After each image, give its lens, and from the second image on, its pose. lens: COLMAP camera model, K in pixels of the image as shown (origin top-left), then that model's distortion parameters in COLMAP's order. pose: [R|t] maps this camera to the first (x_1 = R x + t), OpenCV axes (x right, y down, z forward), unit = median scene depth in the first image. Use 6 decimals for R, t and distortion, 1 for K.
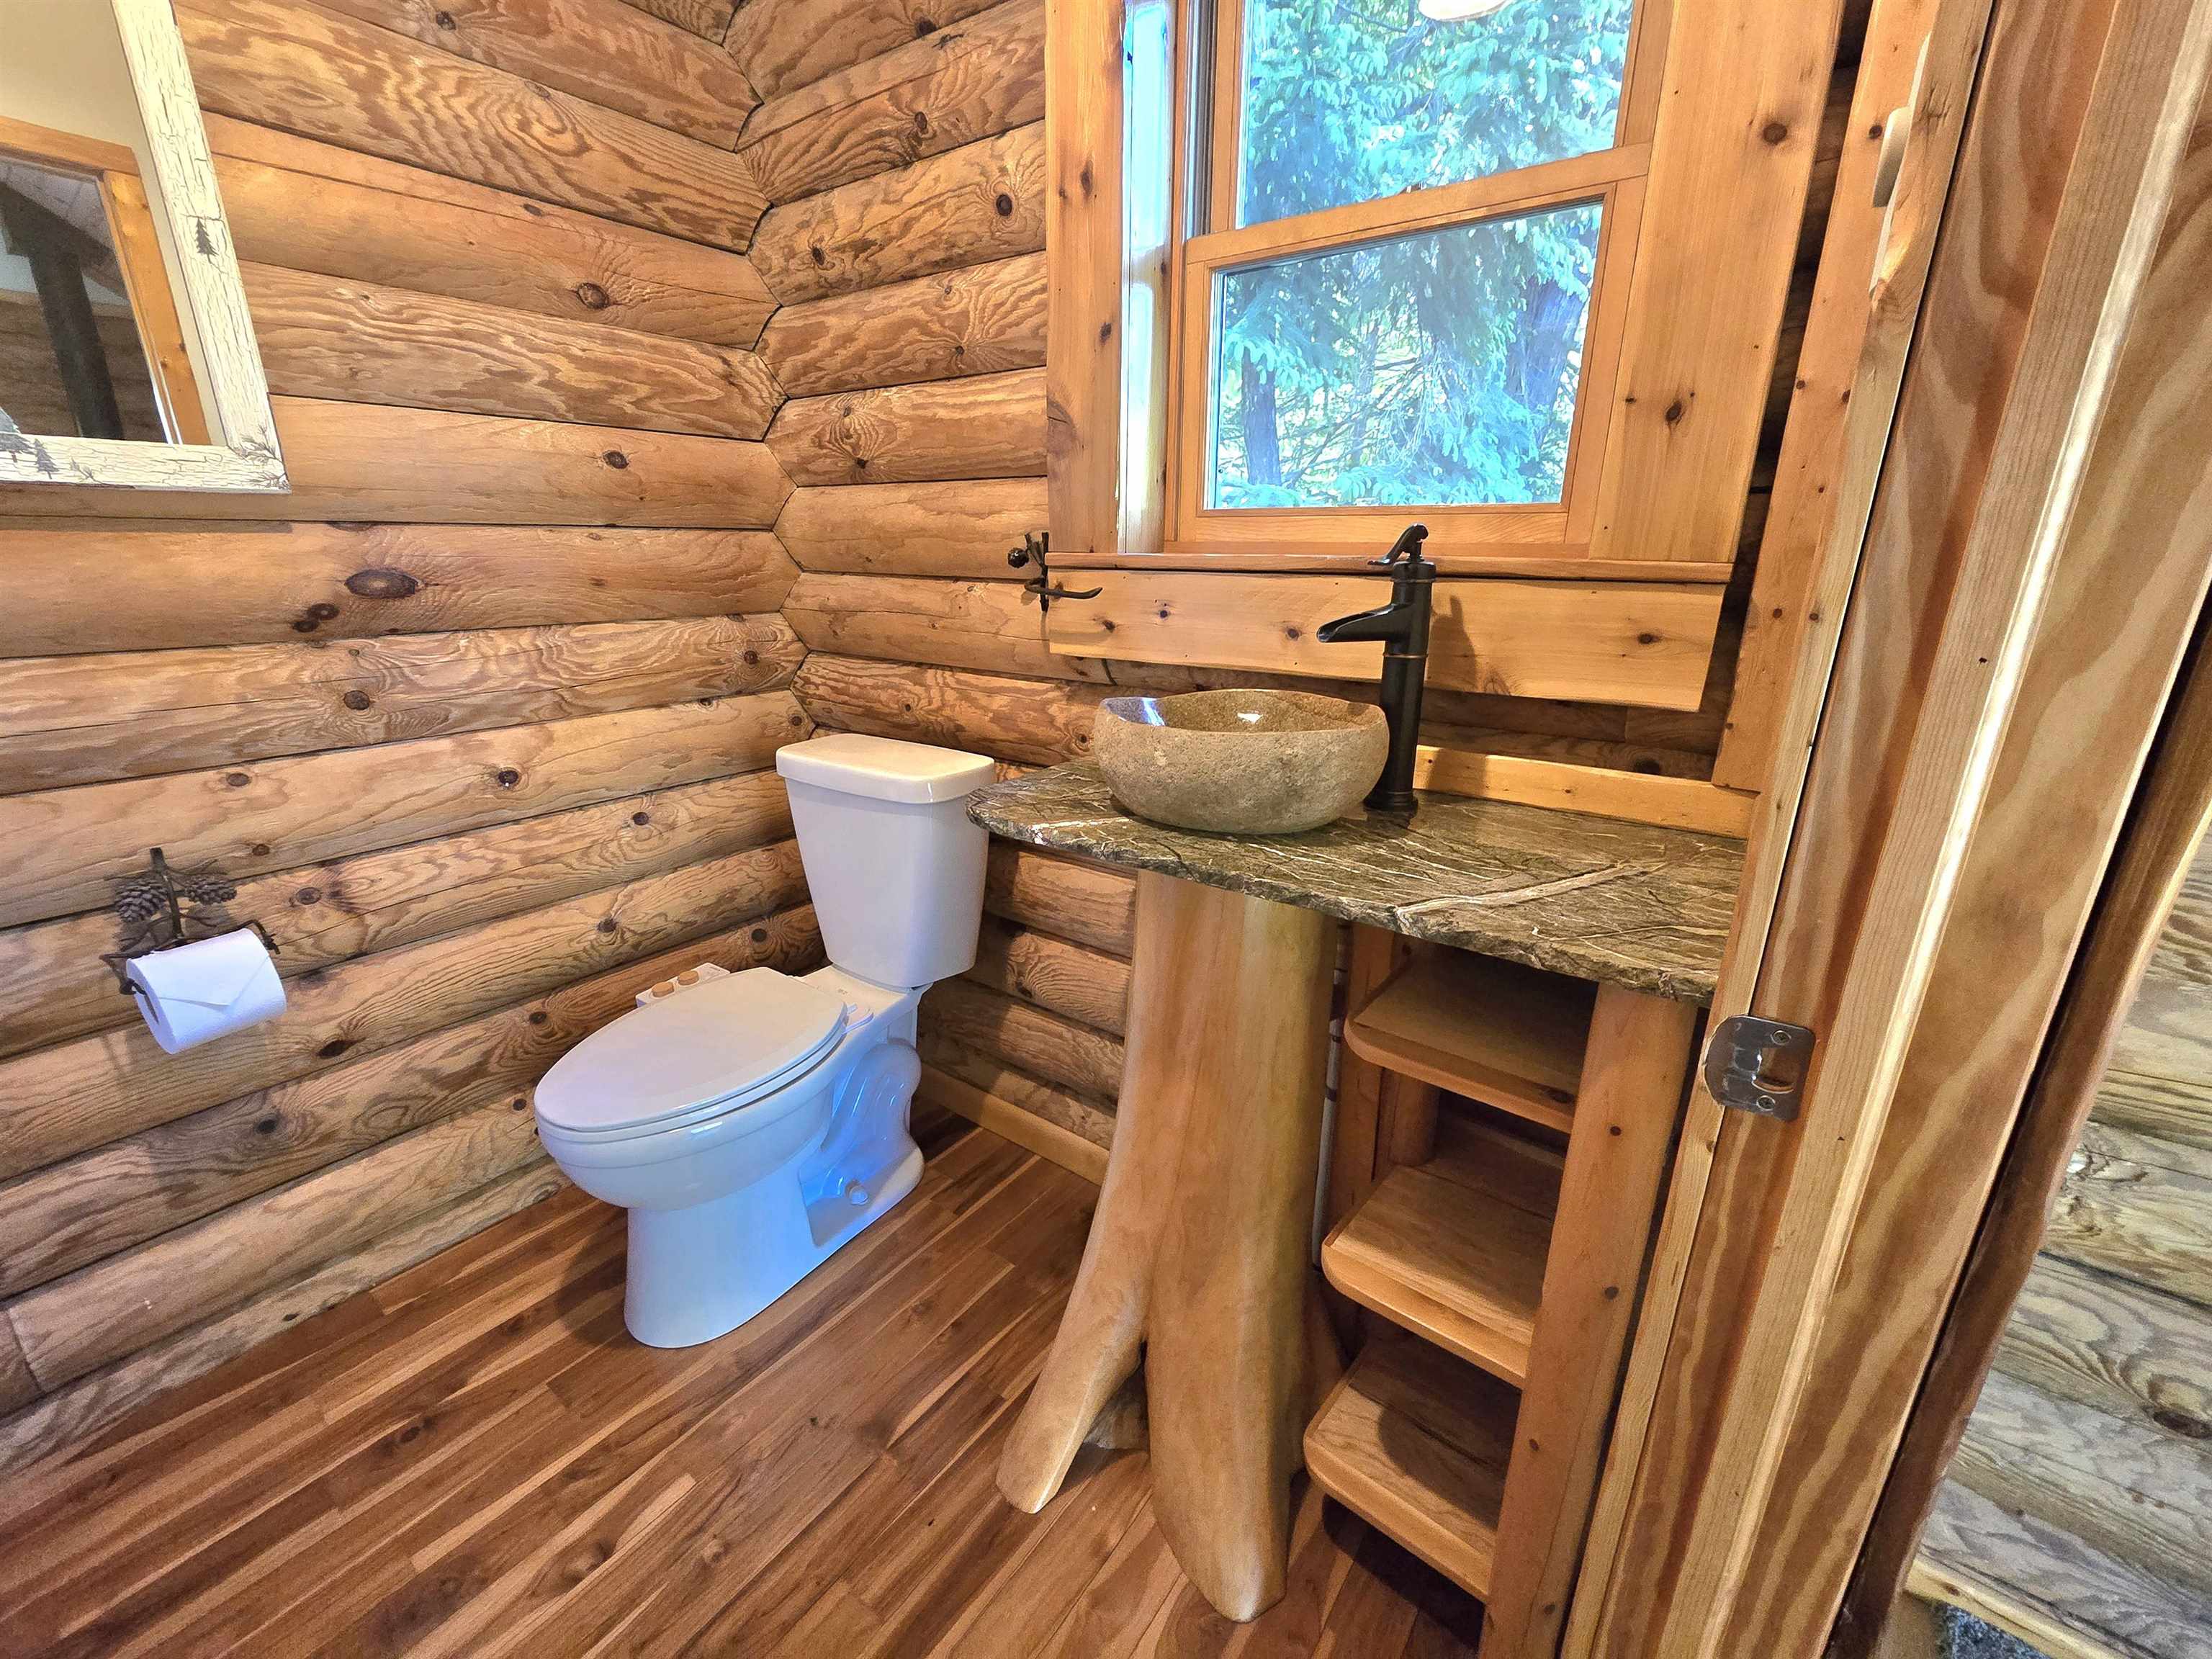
lens RADIAL K [[910.4, 0, 1110.8], [0, 910.4, 833.8], [0, 0, 1]] dist [-0.007526, 0.001760]
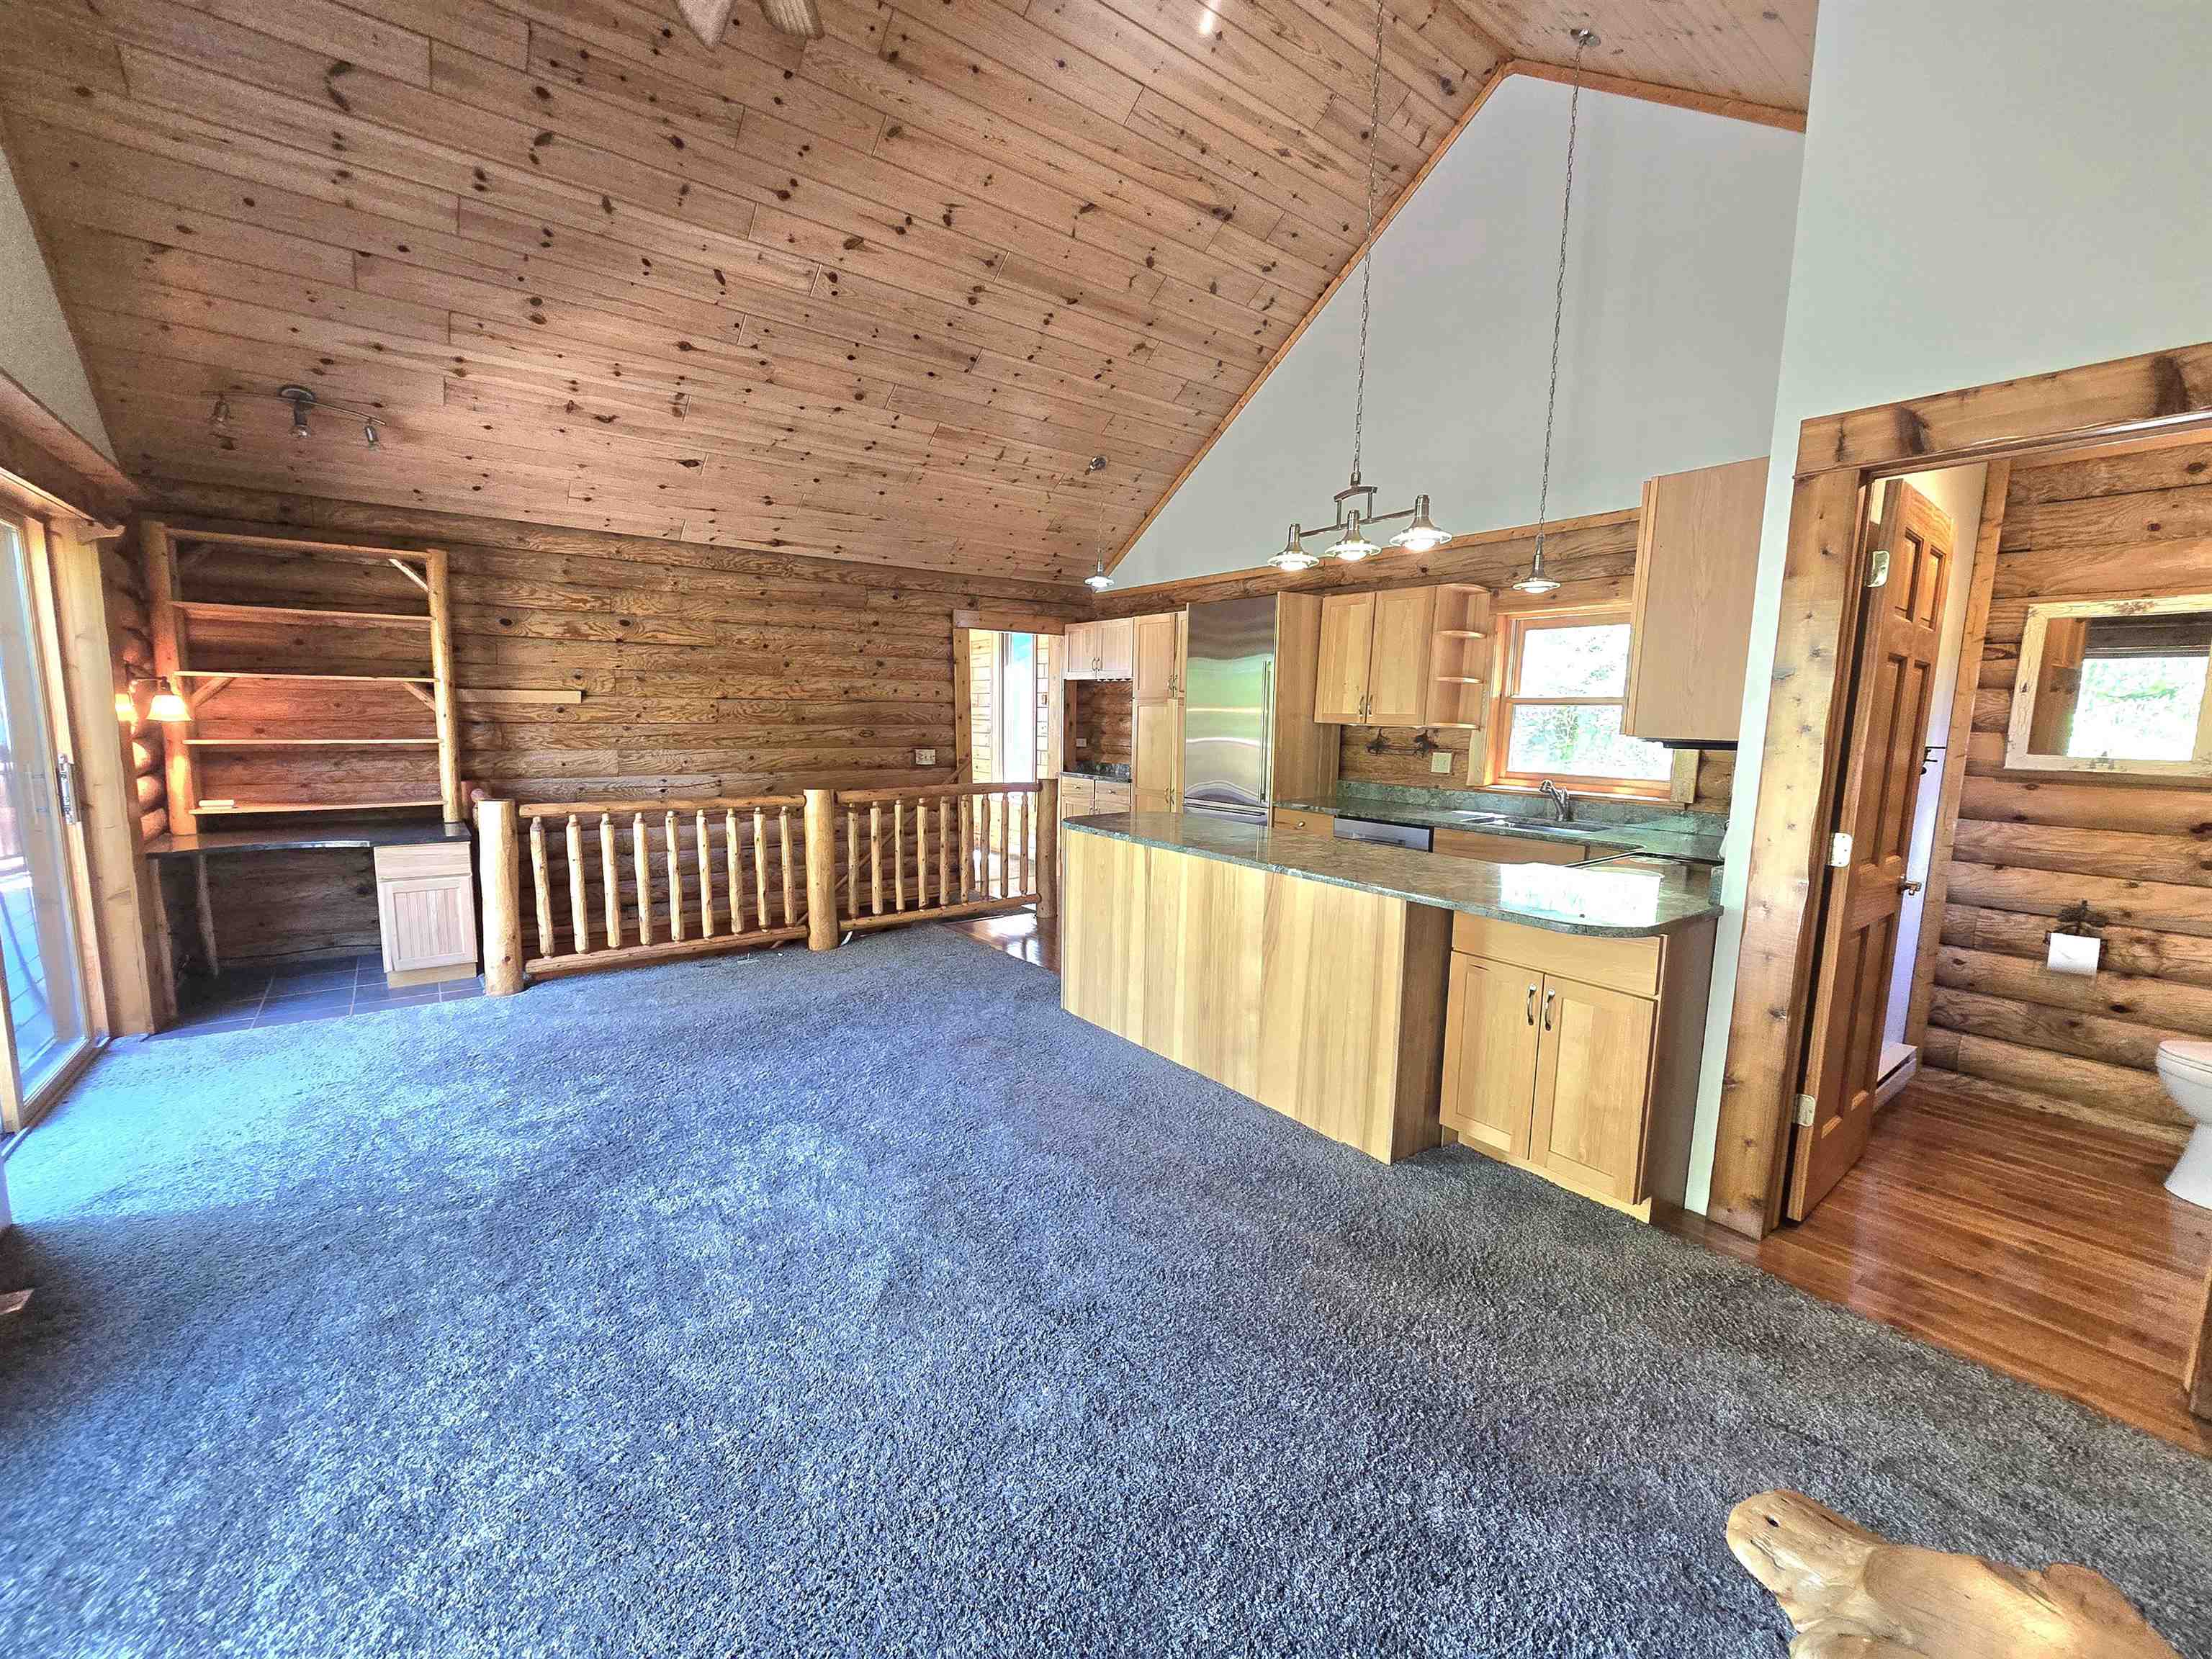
lens RADIAL K [[910.4, 0, 1090.8], [0, 910.4, 838.9], [0, 0, 1]] dist [-0.007526, 0.001760]
pose [[-0.286814, 0.120769, -0.950343, 2.169419], [-0.308260, 0.927626, 0.210916, 0.177359], [0.907036, 0.353446, -0.228828, -1.052540]]
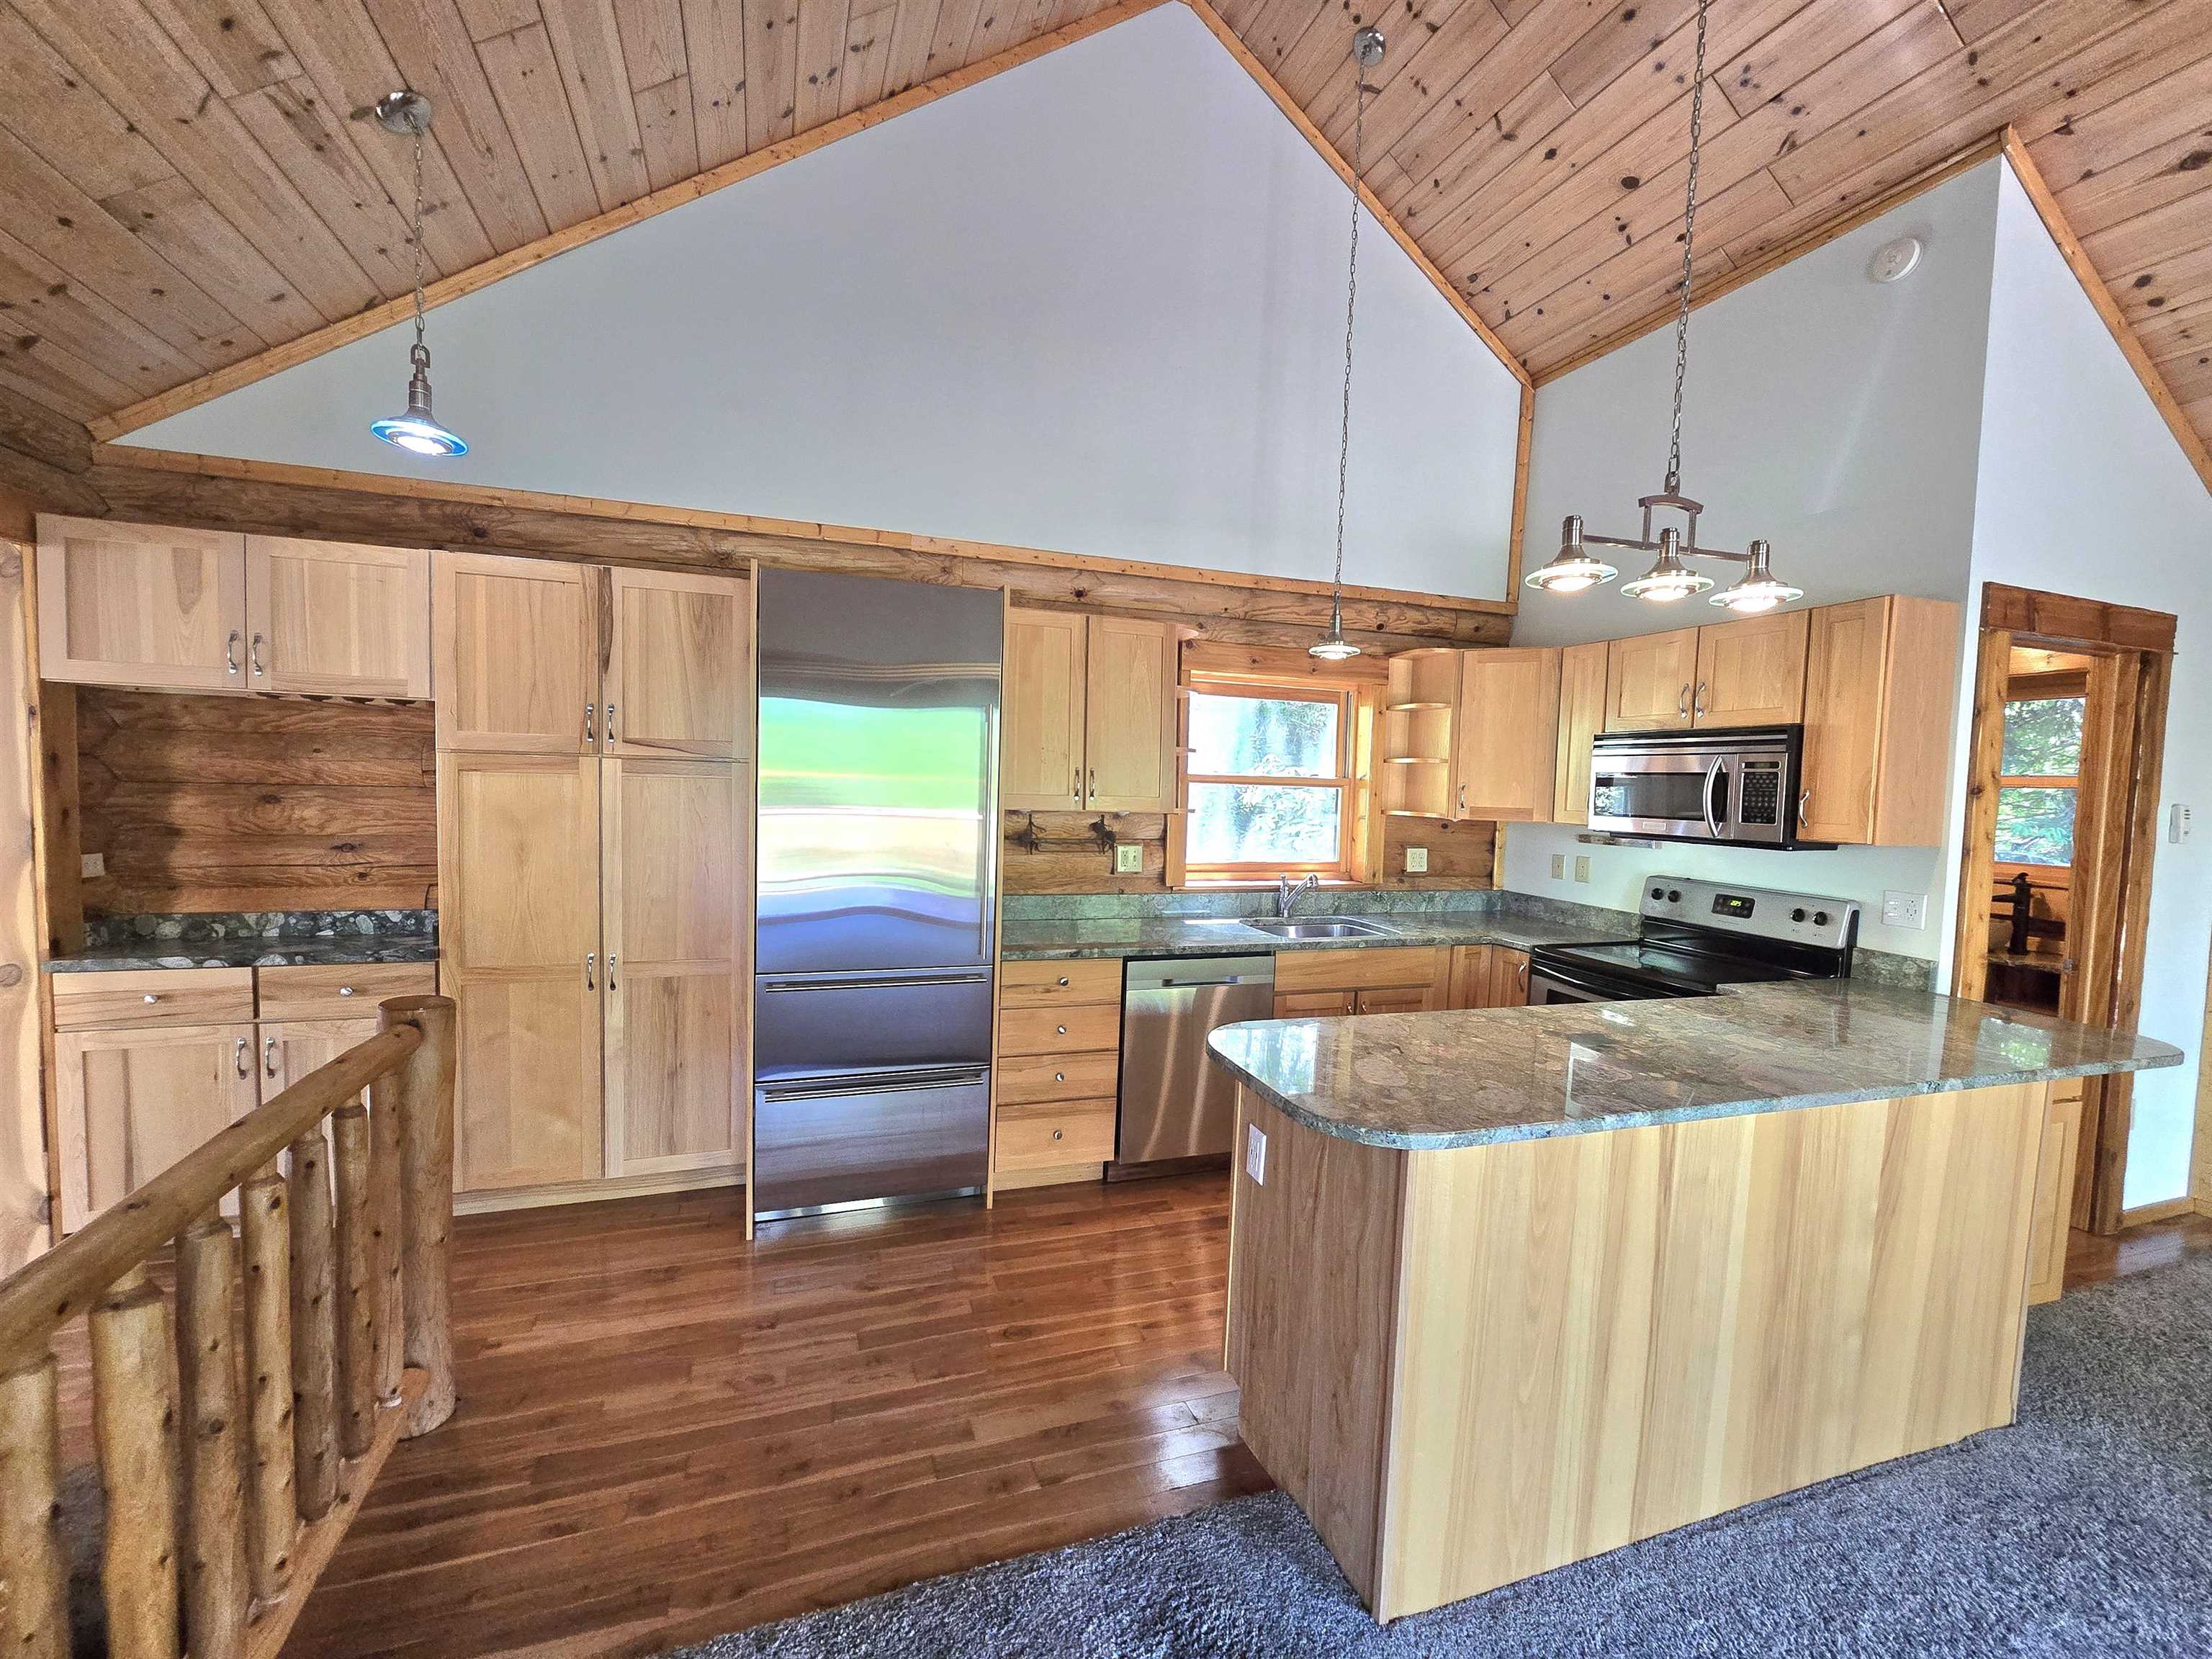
lens RADIAL K [[910.4, 0, 1096.4], [0, 910.4, 834.6], [0, 0, 1]] dist [-0.007526, 0.001760]
pose [[0.825426, 0.051589, -0.562149, -0.757294], [-0.194162, 0.961005, -0.196902, 0.812143], [0.530070, 0.271676, 0.803255, -3.327828]]
